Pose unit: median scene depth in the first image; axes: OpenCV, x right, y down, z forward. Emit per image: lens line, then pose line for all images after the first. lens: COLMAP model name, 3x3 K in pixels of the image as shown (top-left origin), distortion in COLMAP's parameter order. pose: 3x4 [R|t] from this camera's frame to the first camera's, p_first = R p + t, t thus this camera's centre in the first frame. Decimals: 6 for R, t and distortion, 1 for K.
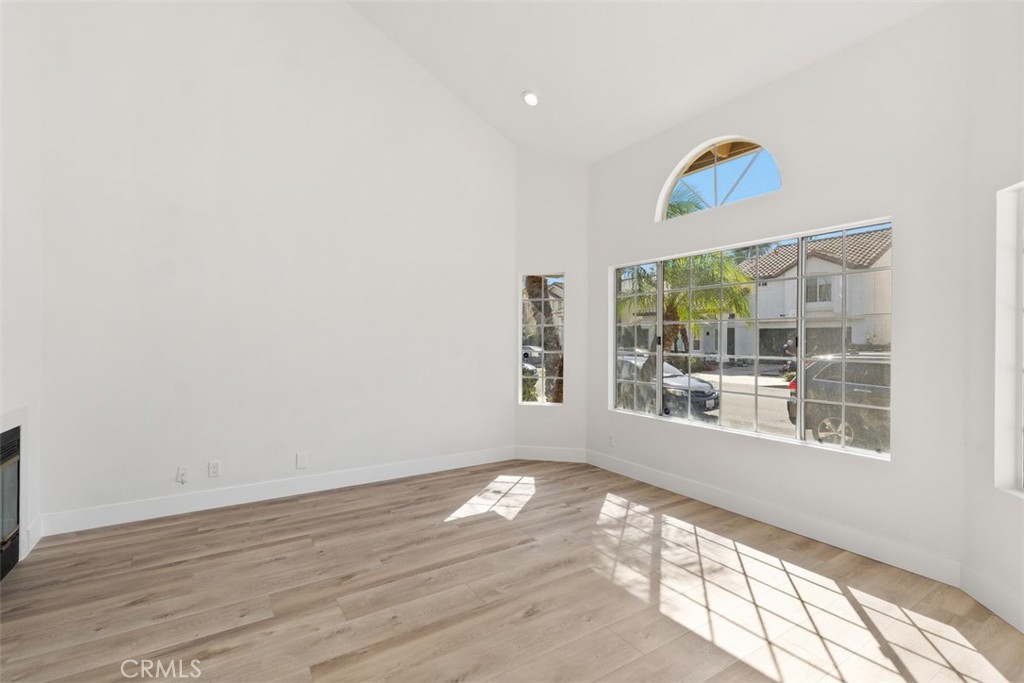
lens RADIAL K [[465.7, 0, 509.9], [0, 465.7, 347.4], [0, 0, 1]] dist [0.009899, -0.001451]
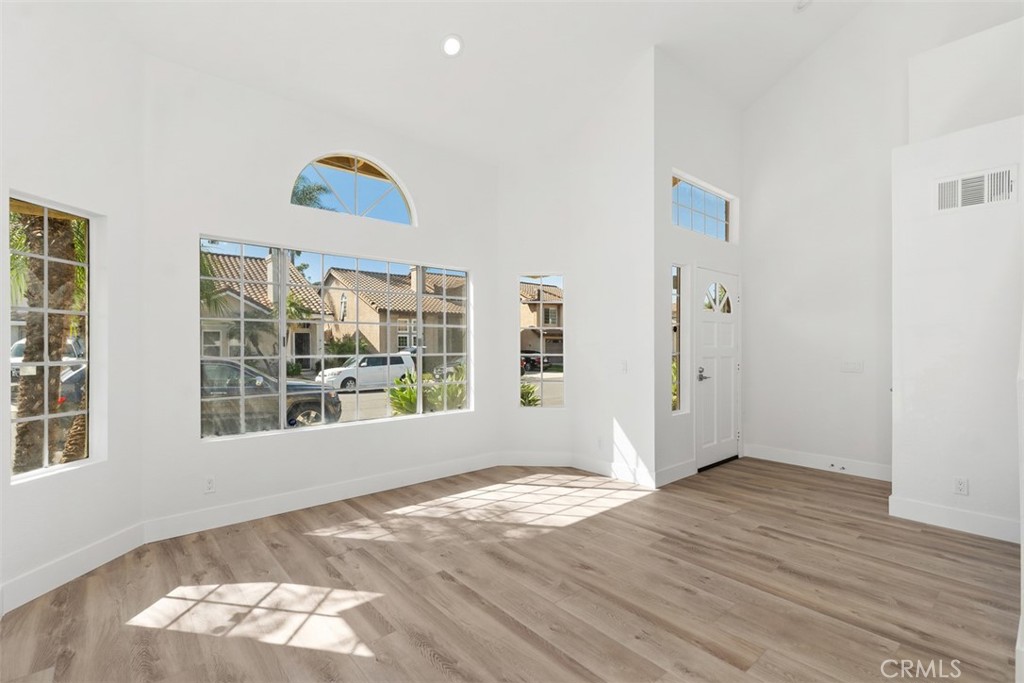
lens RADIAL K [[465.7, 0, 508.8], [0, 465.7, 345.2], [0, 0, 1]] dist [0.009899, -0.001451]
pose [[-0.135619, -0.000797, 0.990761, -0.861438], [0.017481, 0.999842, 0.003197, -0.006897], [-0.990607, 0.017753, -0.135584, 1.043191]]
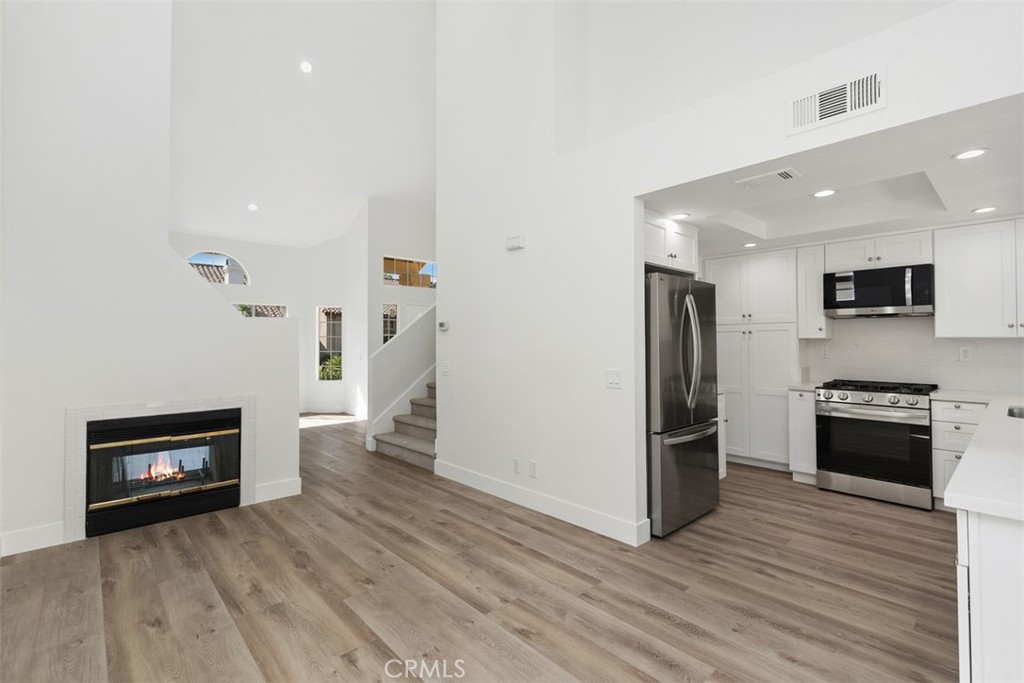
lens RADIAL K [[465.7, 0, 507.8], [0, 465.7, 333.0], [0, 0, 1]] dist [0.009899, -0.001451]
pose [[-0.168243, 0.020781, 0.985526, -2.448486], [0.021455, 0.999618, -0.017415, -0.008748], [-0.985512, 0.018214, -0.168625, 0.047813]]
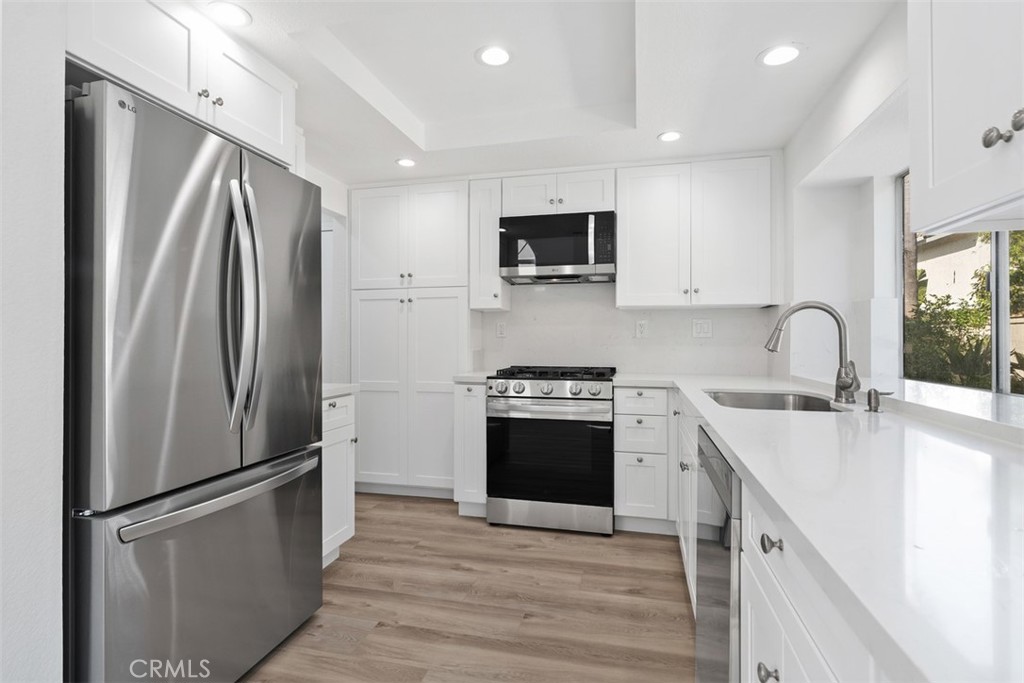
lens RADIAL K [[511.3, 0, 501.6], [0, 511.3, 335.6], [0, 0, 1]] dist [-0.002467, 0.000792]
pose [[-0.674115, 0.006832, 0.738595, -2.001108], [0.016124, 0.999855, 0.005468, 0.061257], [-0.738451, 0.015595, -0.674127, -0.424968]]
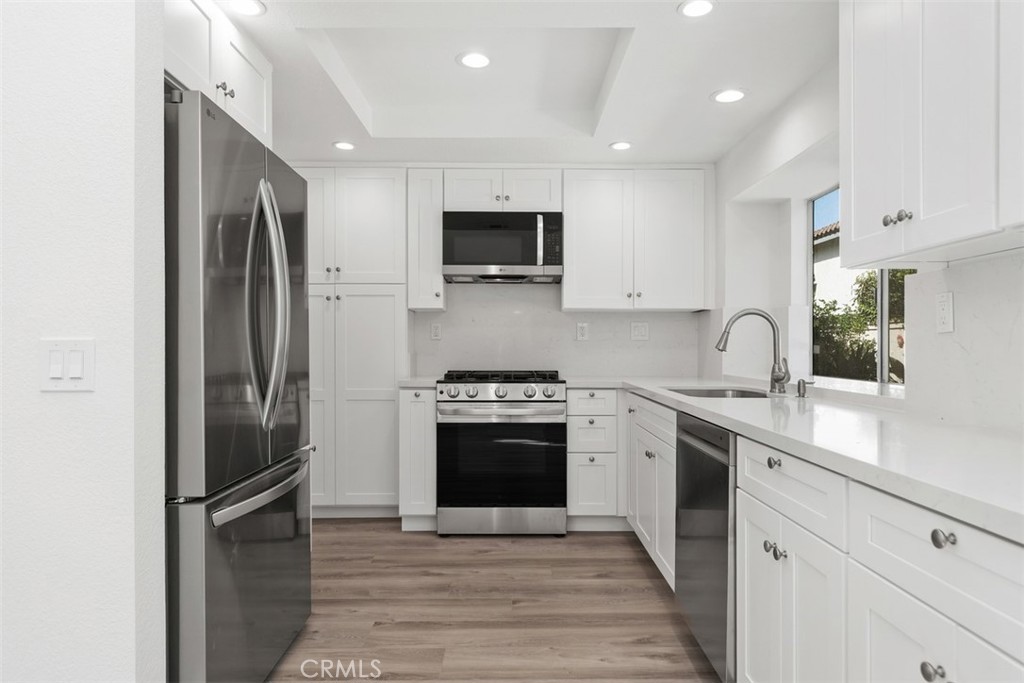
lens RADIAL K [[640.8, 0, 518.3], [0, 640.8, 344.3], [0, 0, 1]] dist [0.008444, -0.004136]
pose [[-0.845049, 0.001890, 0.534686, -2.005677], [0.011631, 0.999822, 0.014848, 0.063293], [-0.534563, 0.018767, -0.844920, -0.132783]]
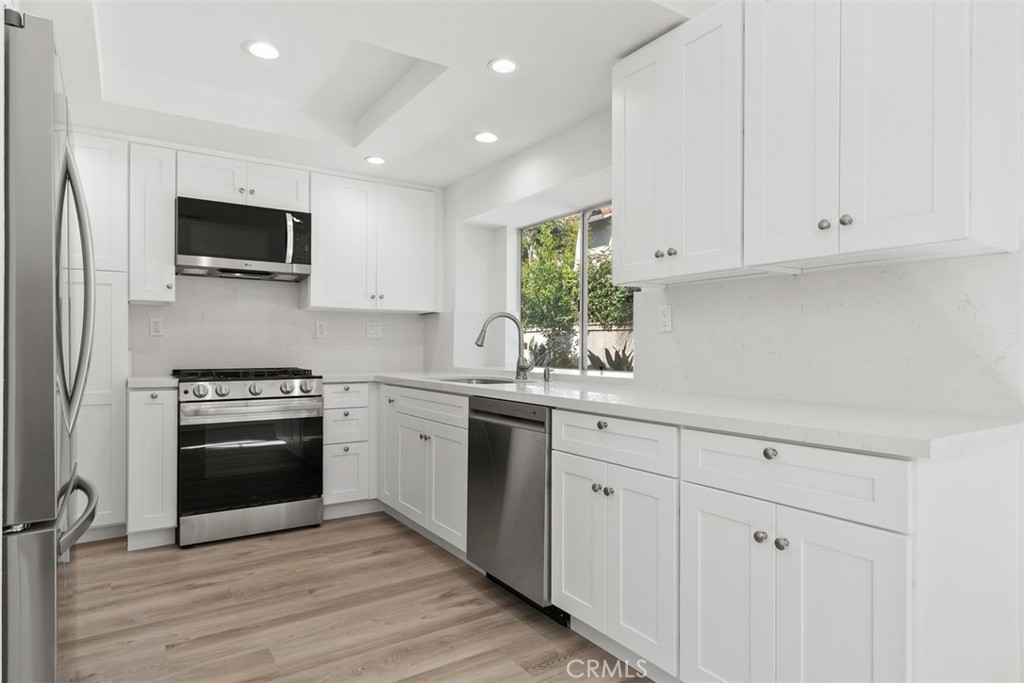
lens RADIAL K [[588.7, 0, 521.8], [0, 588.7, 342.4], [0, 0, 1]] dist [0.004213, 0.000841]
pose [[-0.999861, -0.000596, -0.016647, -1.794083], [-0.000803, 0.999922, 0.012473, 0.070907], [0.016638, 0.012485, -0.999784, -0.031781]]
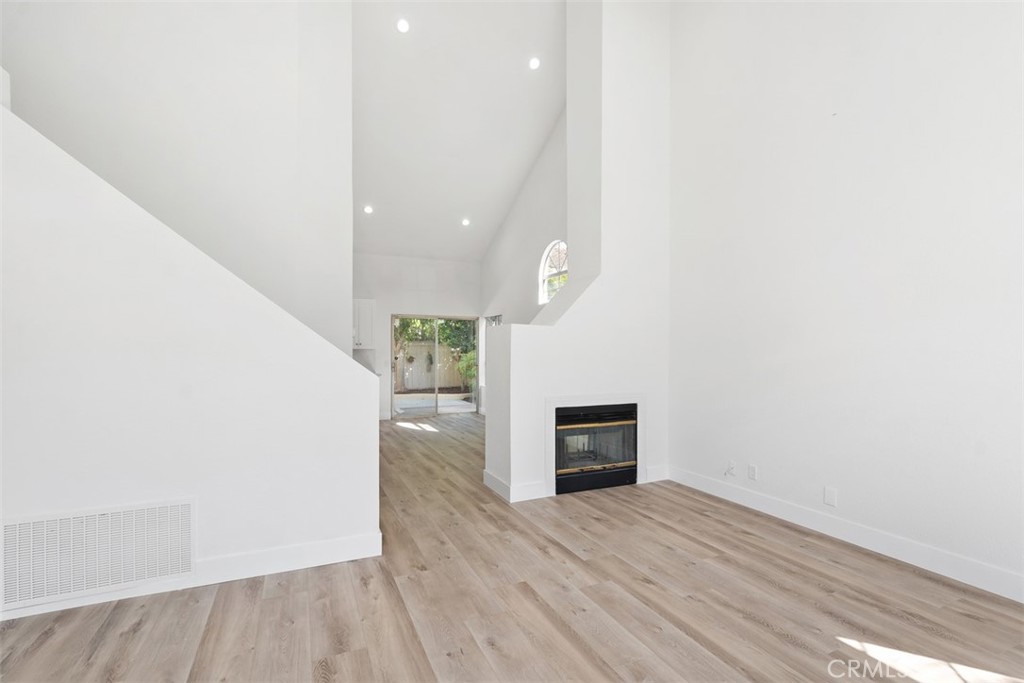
lens RADIAL K [[465.7, 0, 512.0], [0, 465.7, 348.0], [0, 0, 1]] dist [0.009899, -0.001451]
pose [[-0.132752, -0.006296, -0.991129, 0.648492], [-0.017001, 0.999847, -0.004074, -0.016903], [0.991004, 0.016309, -0.132838, 0.738536]]
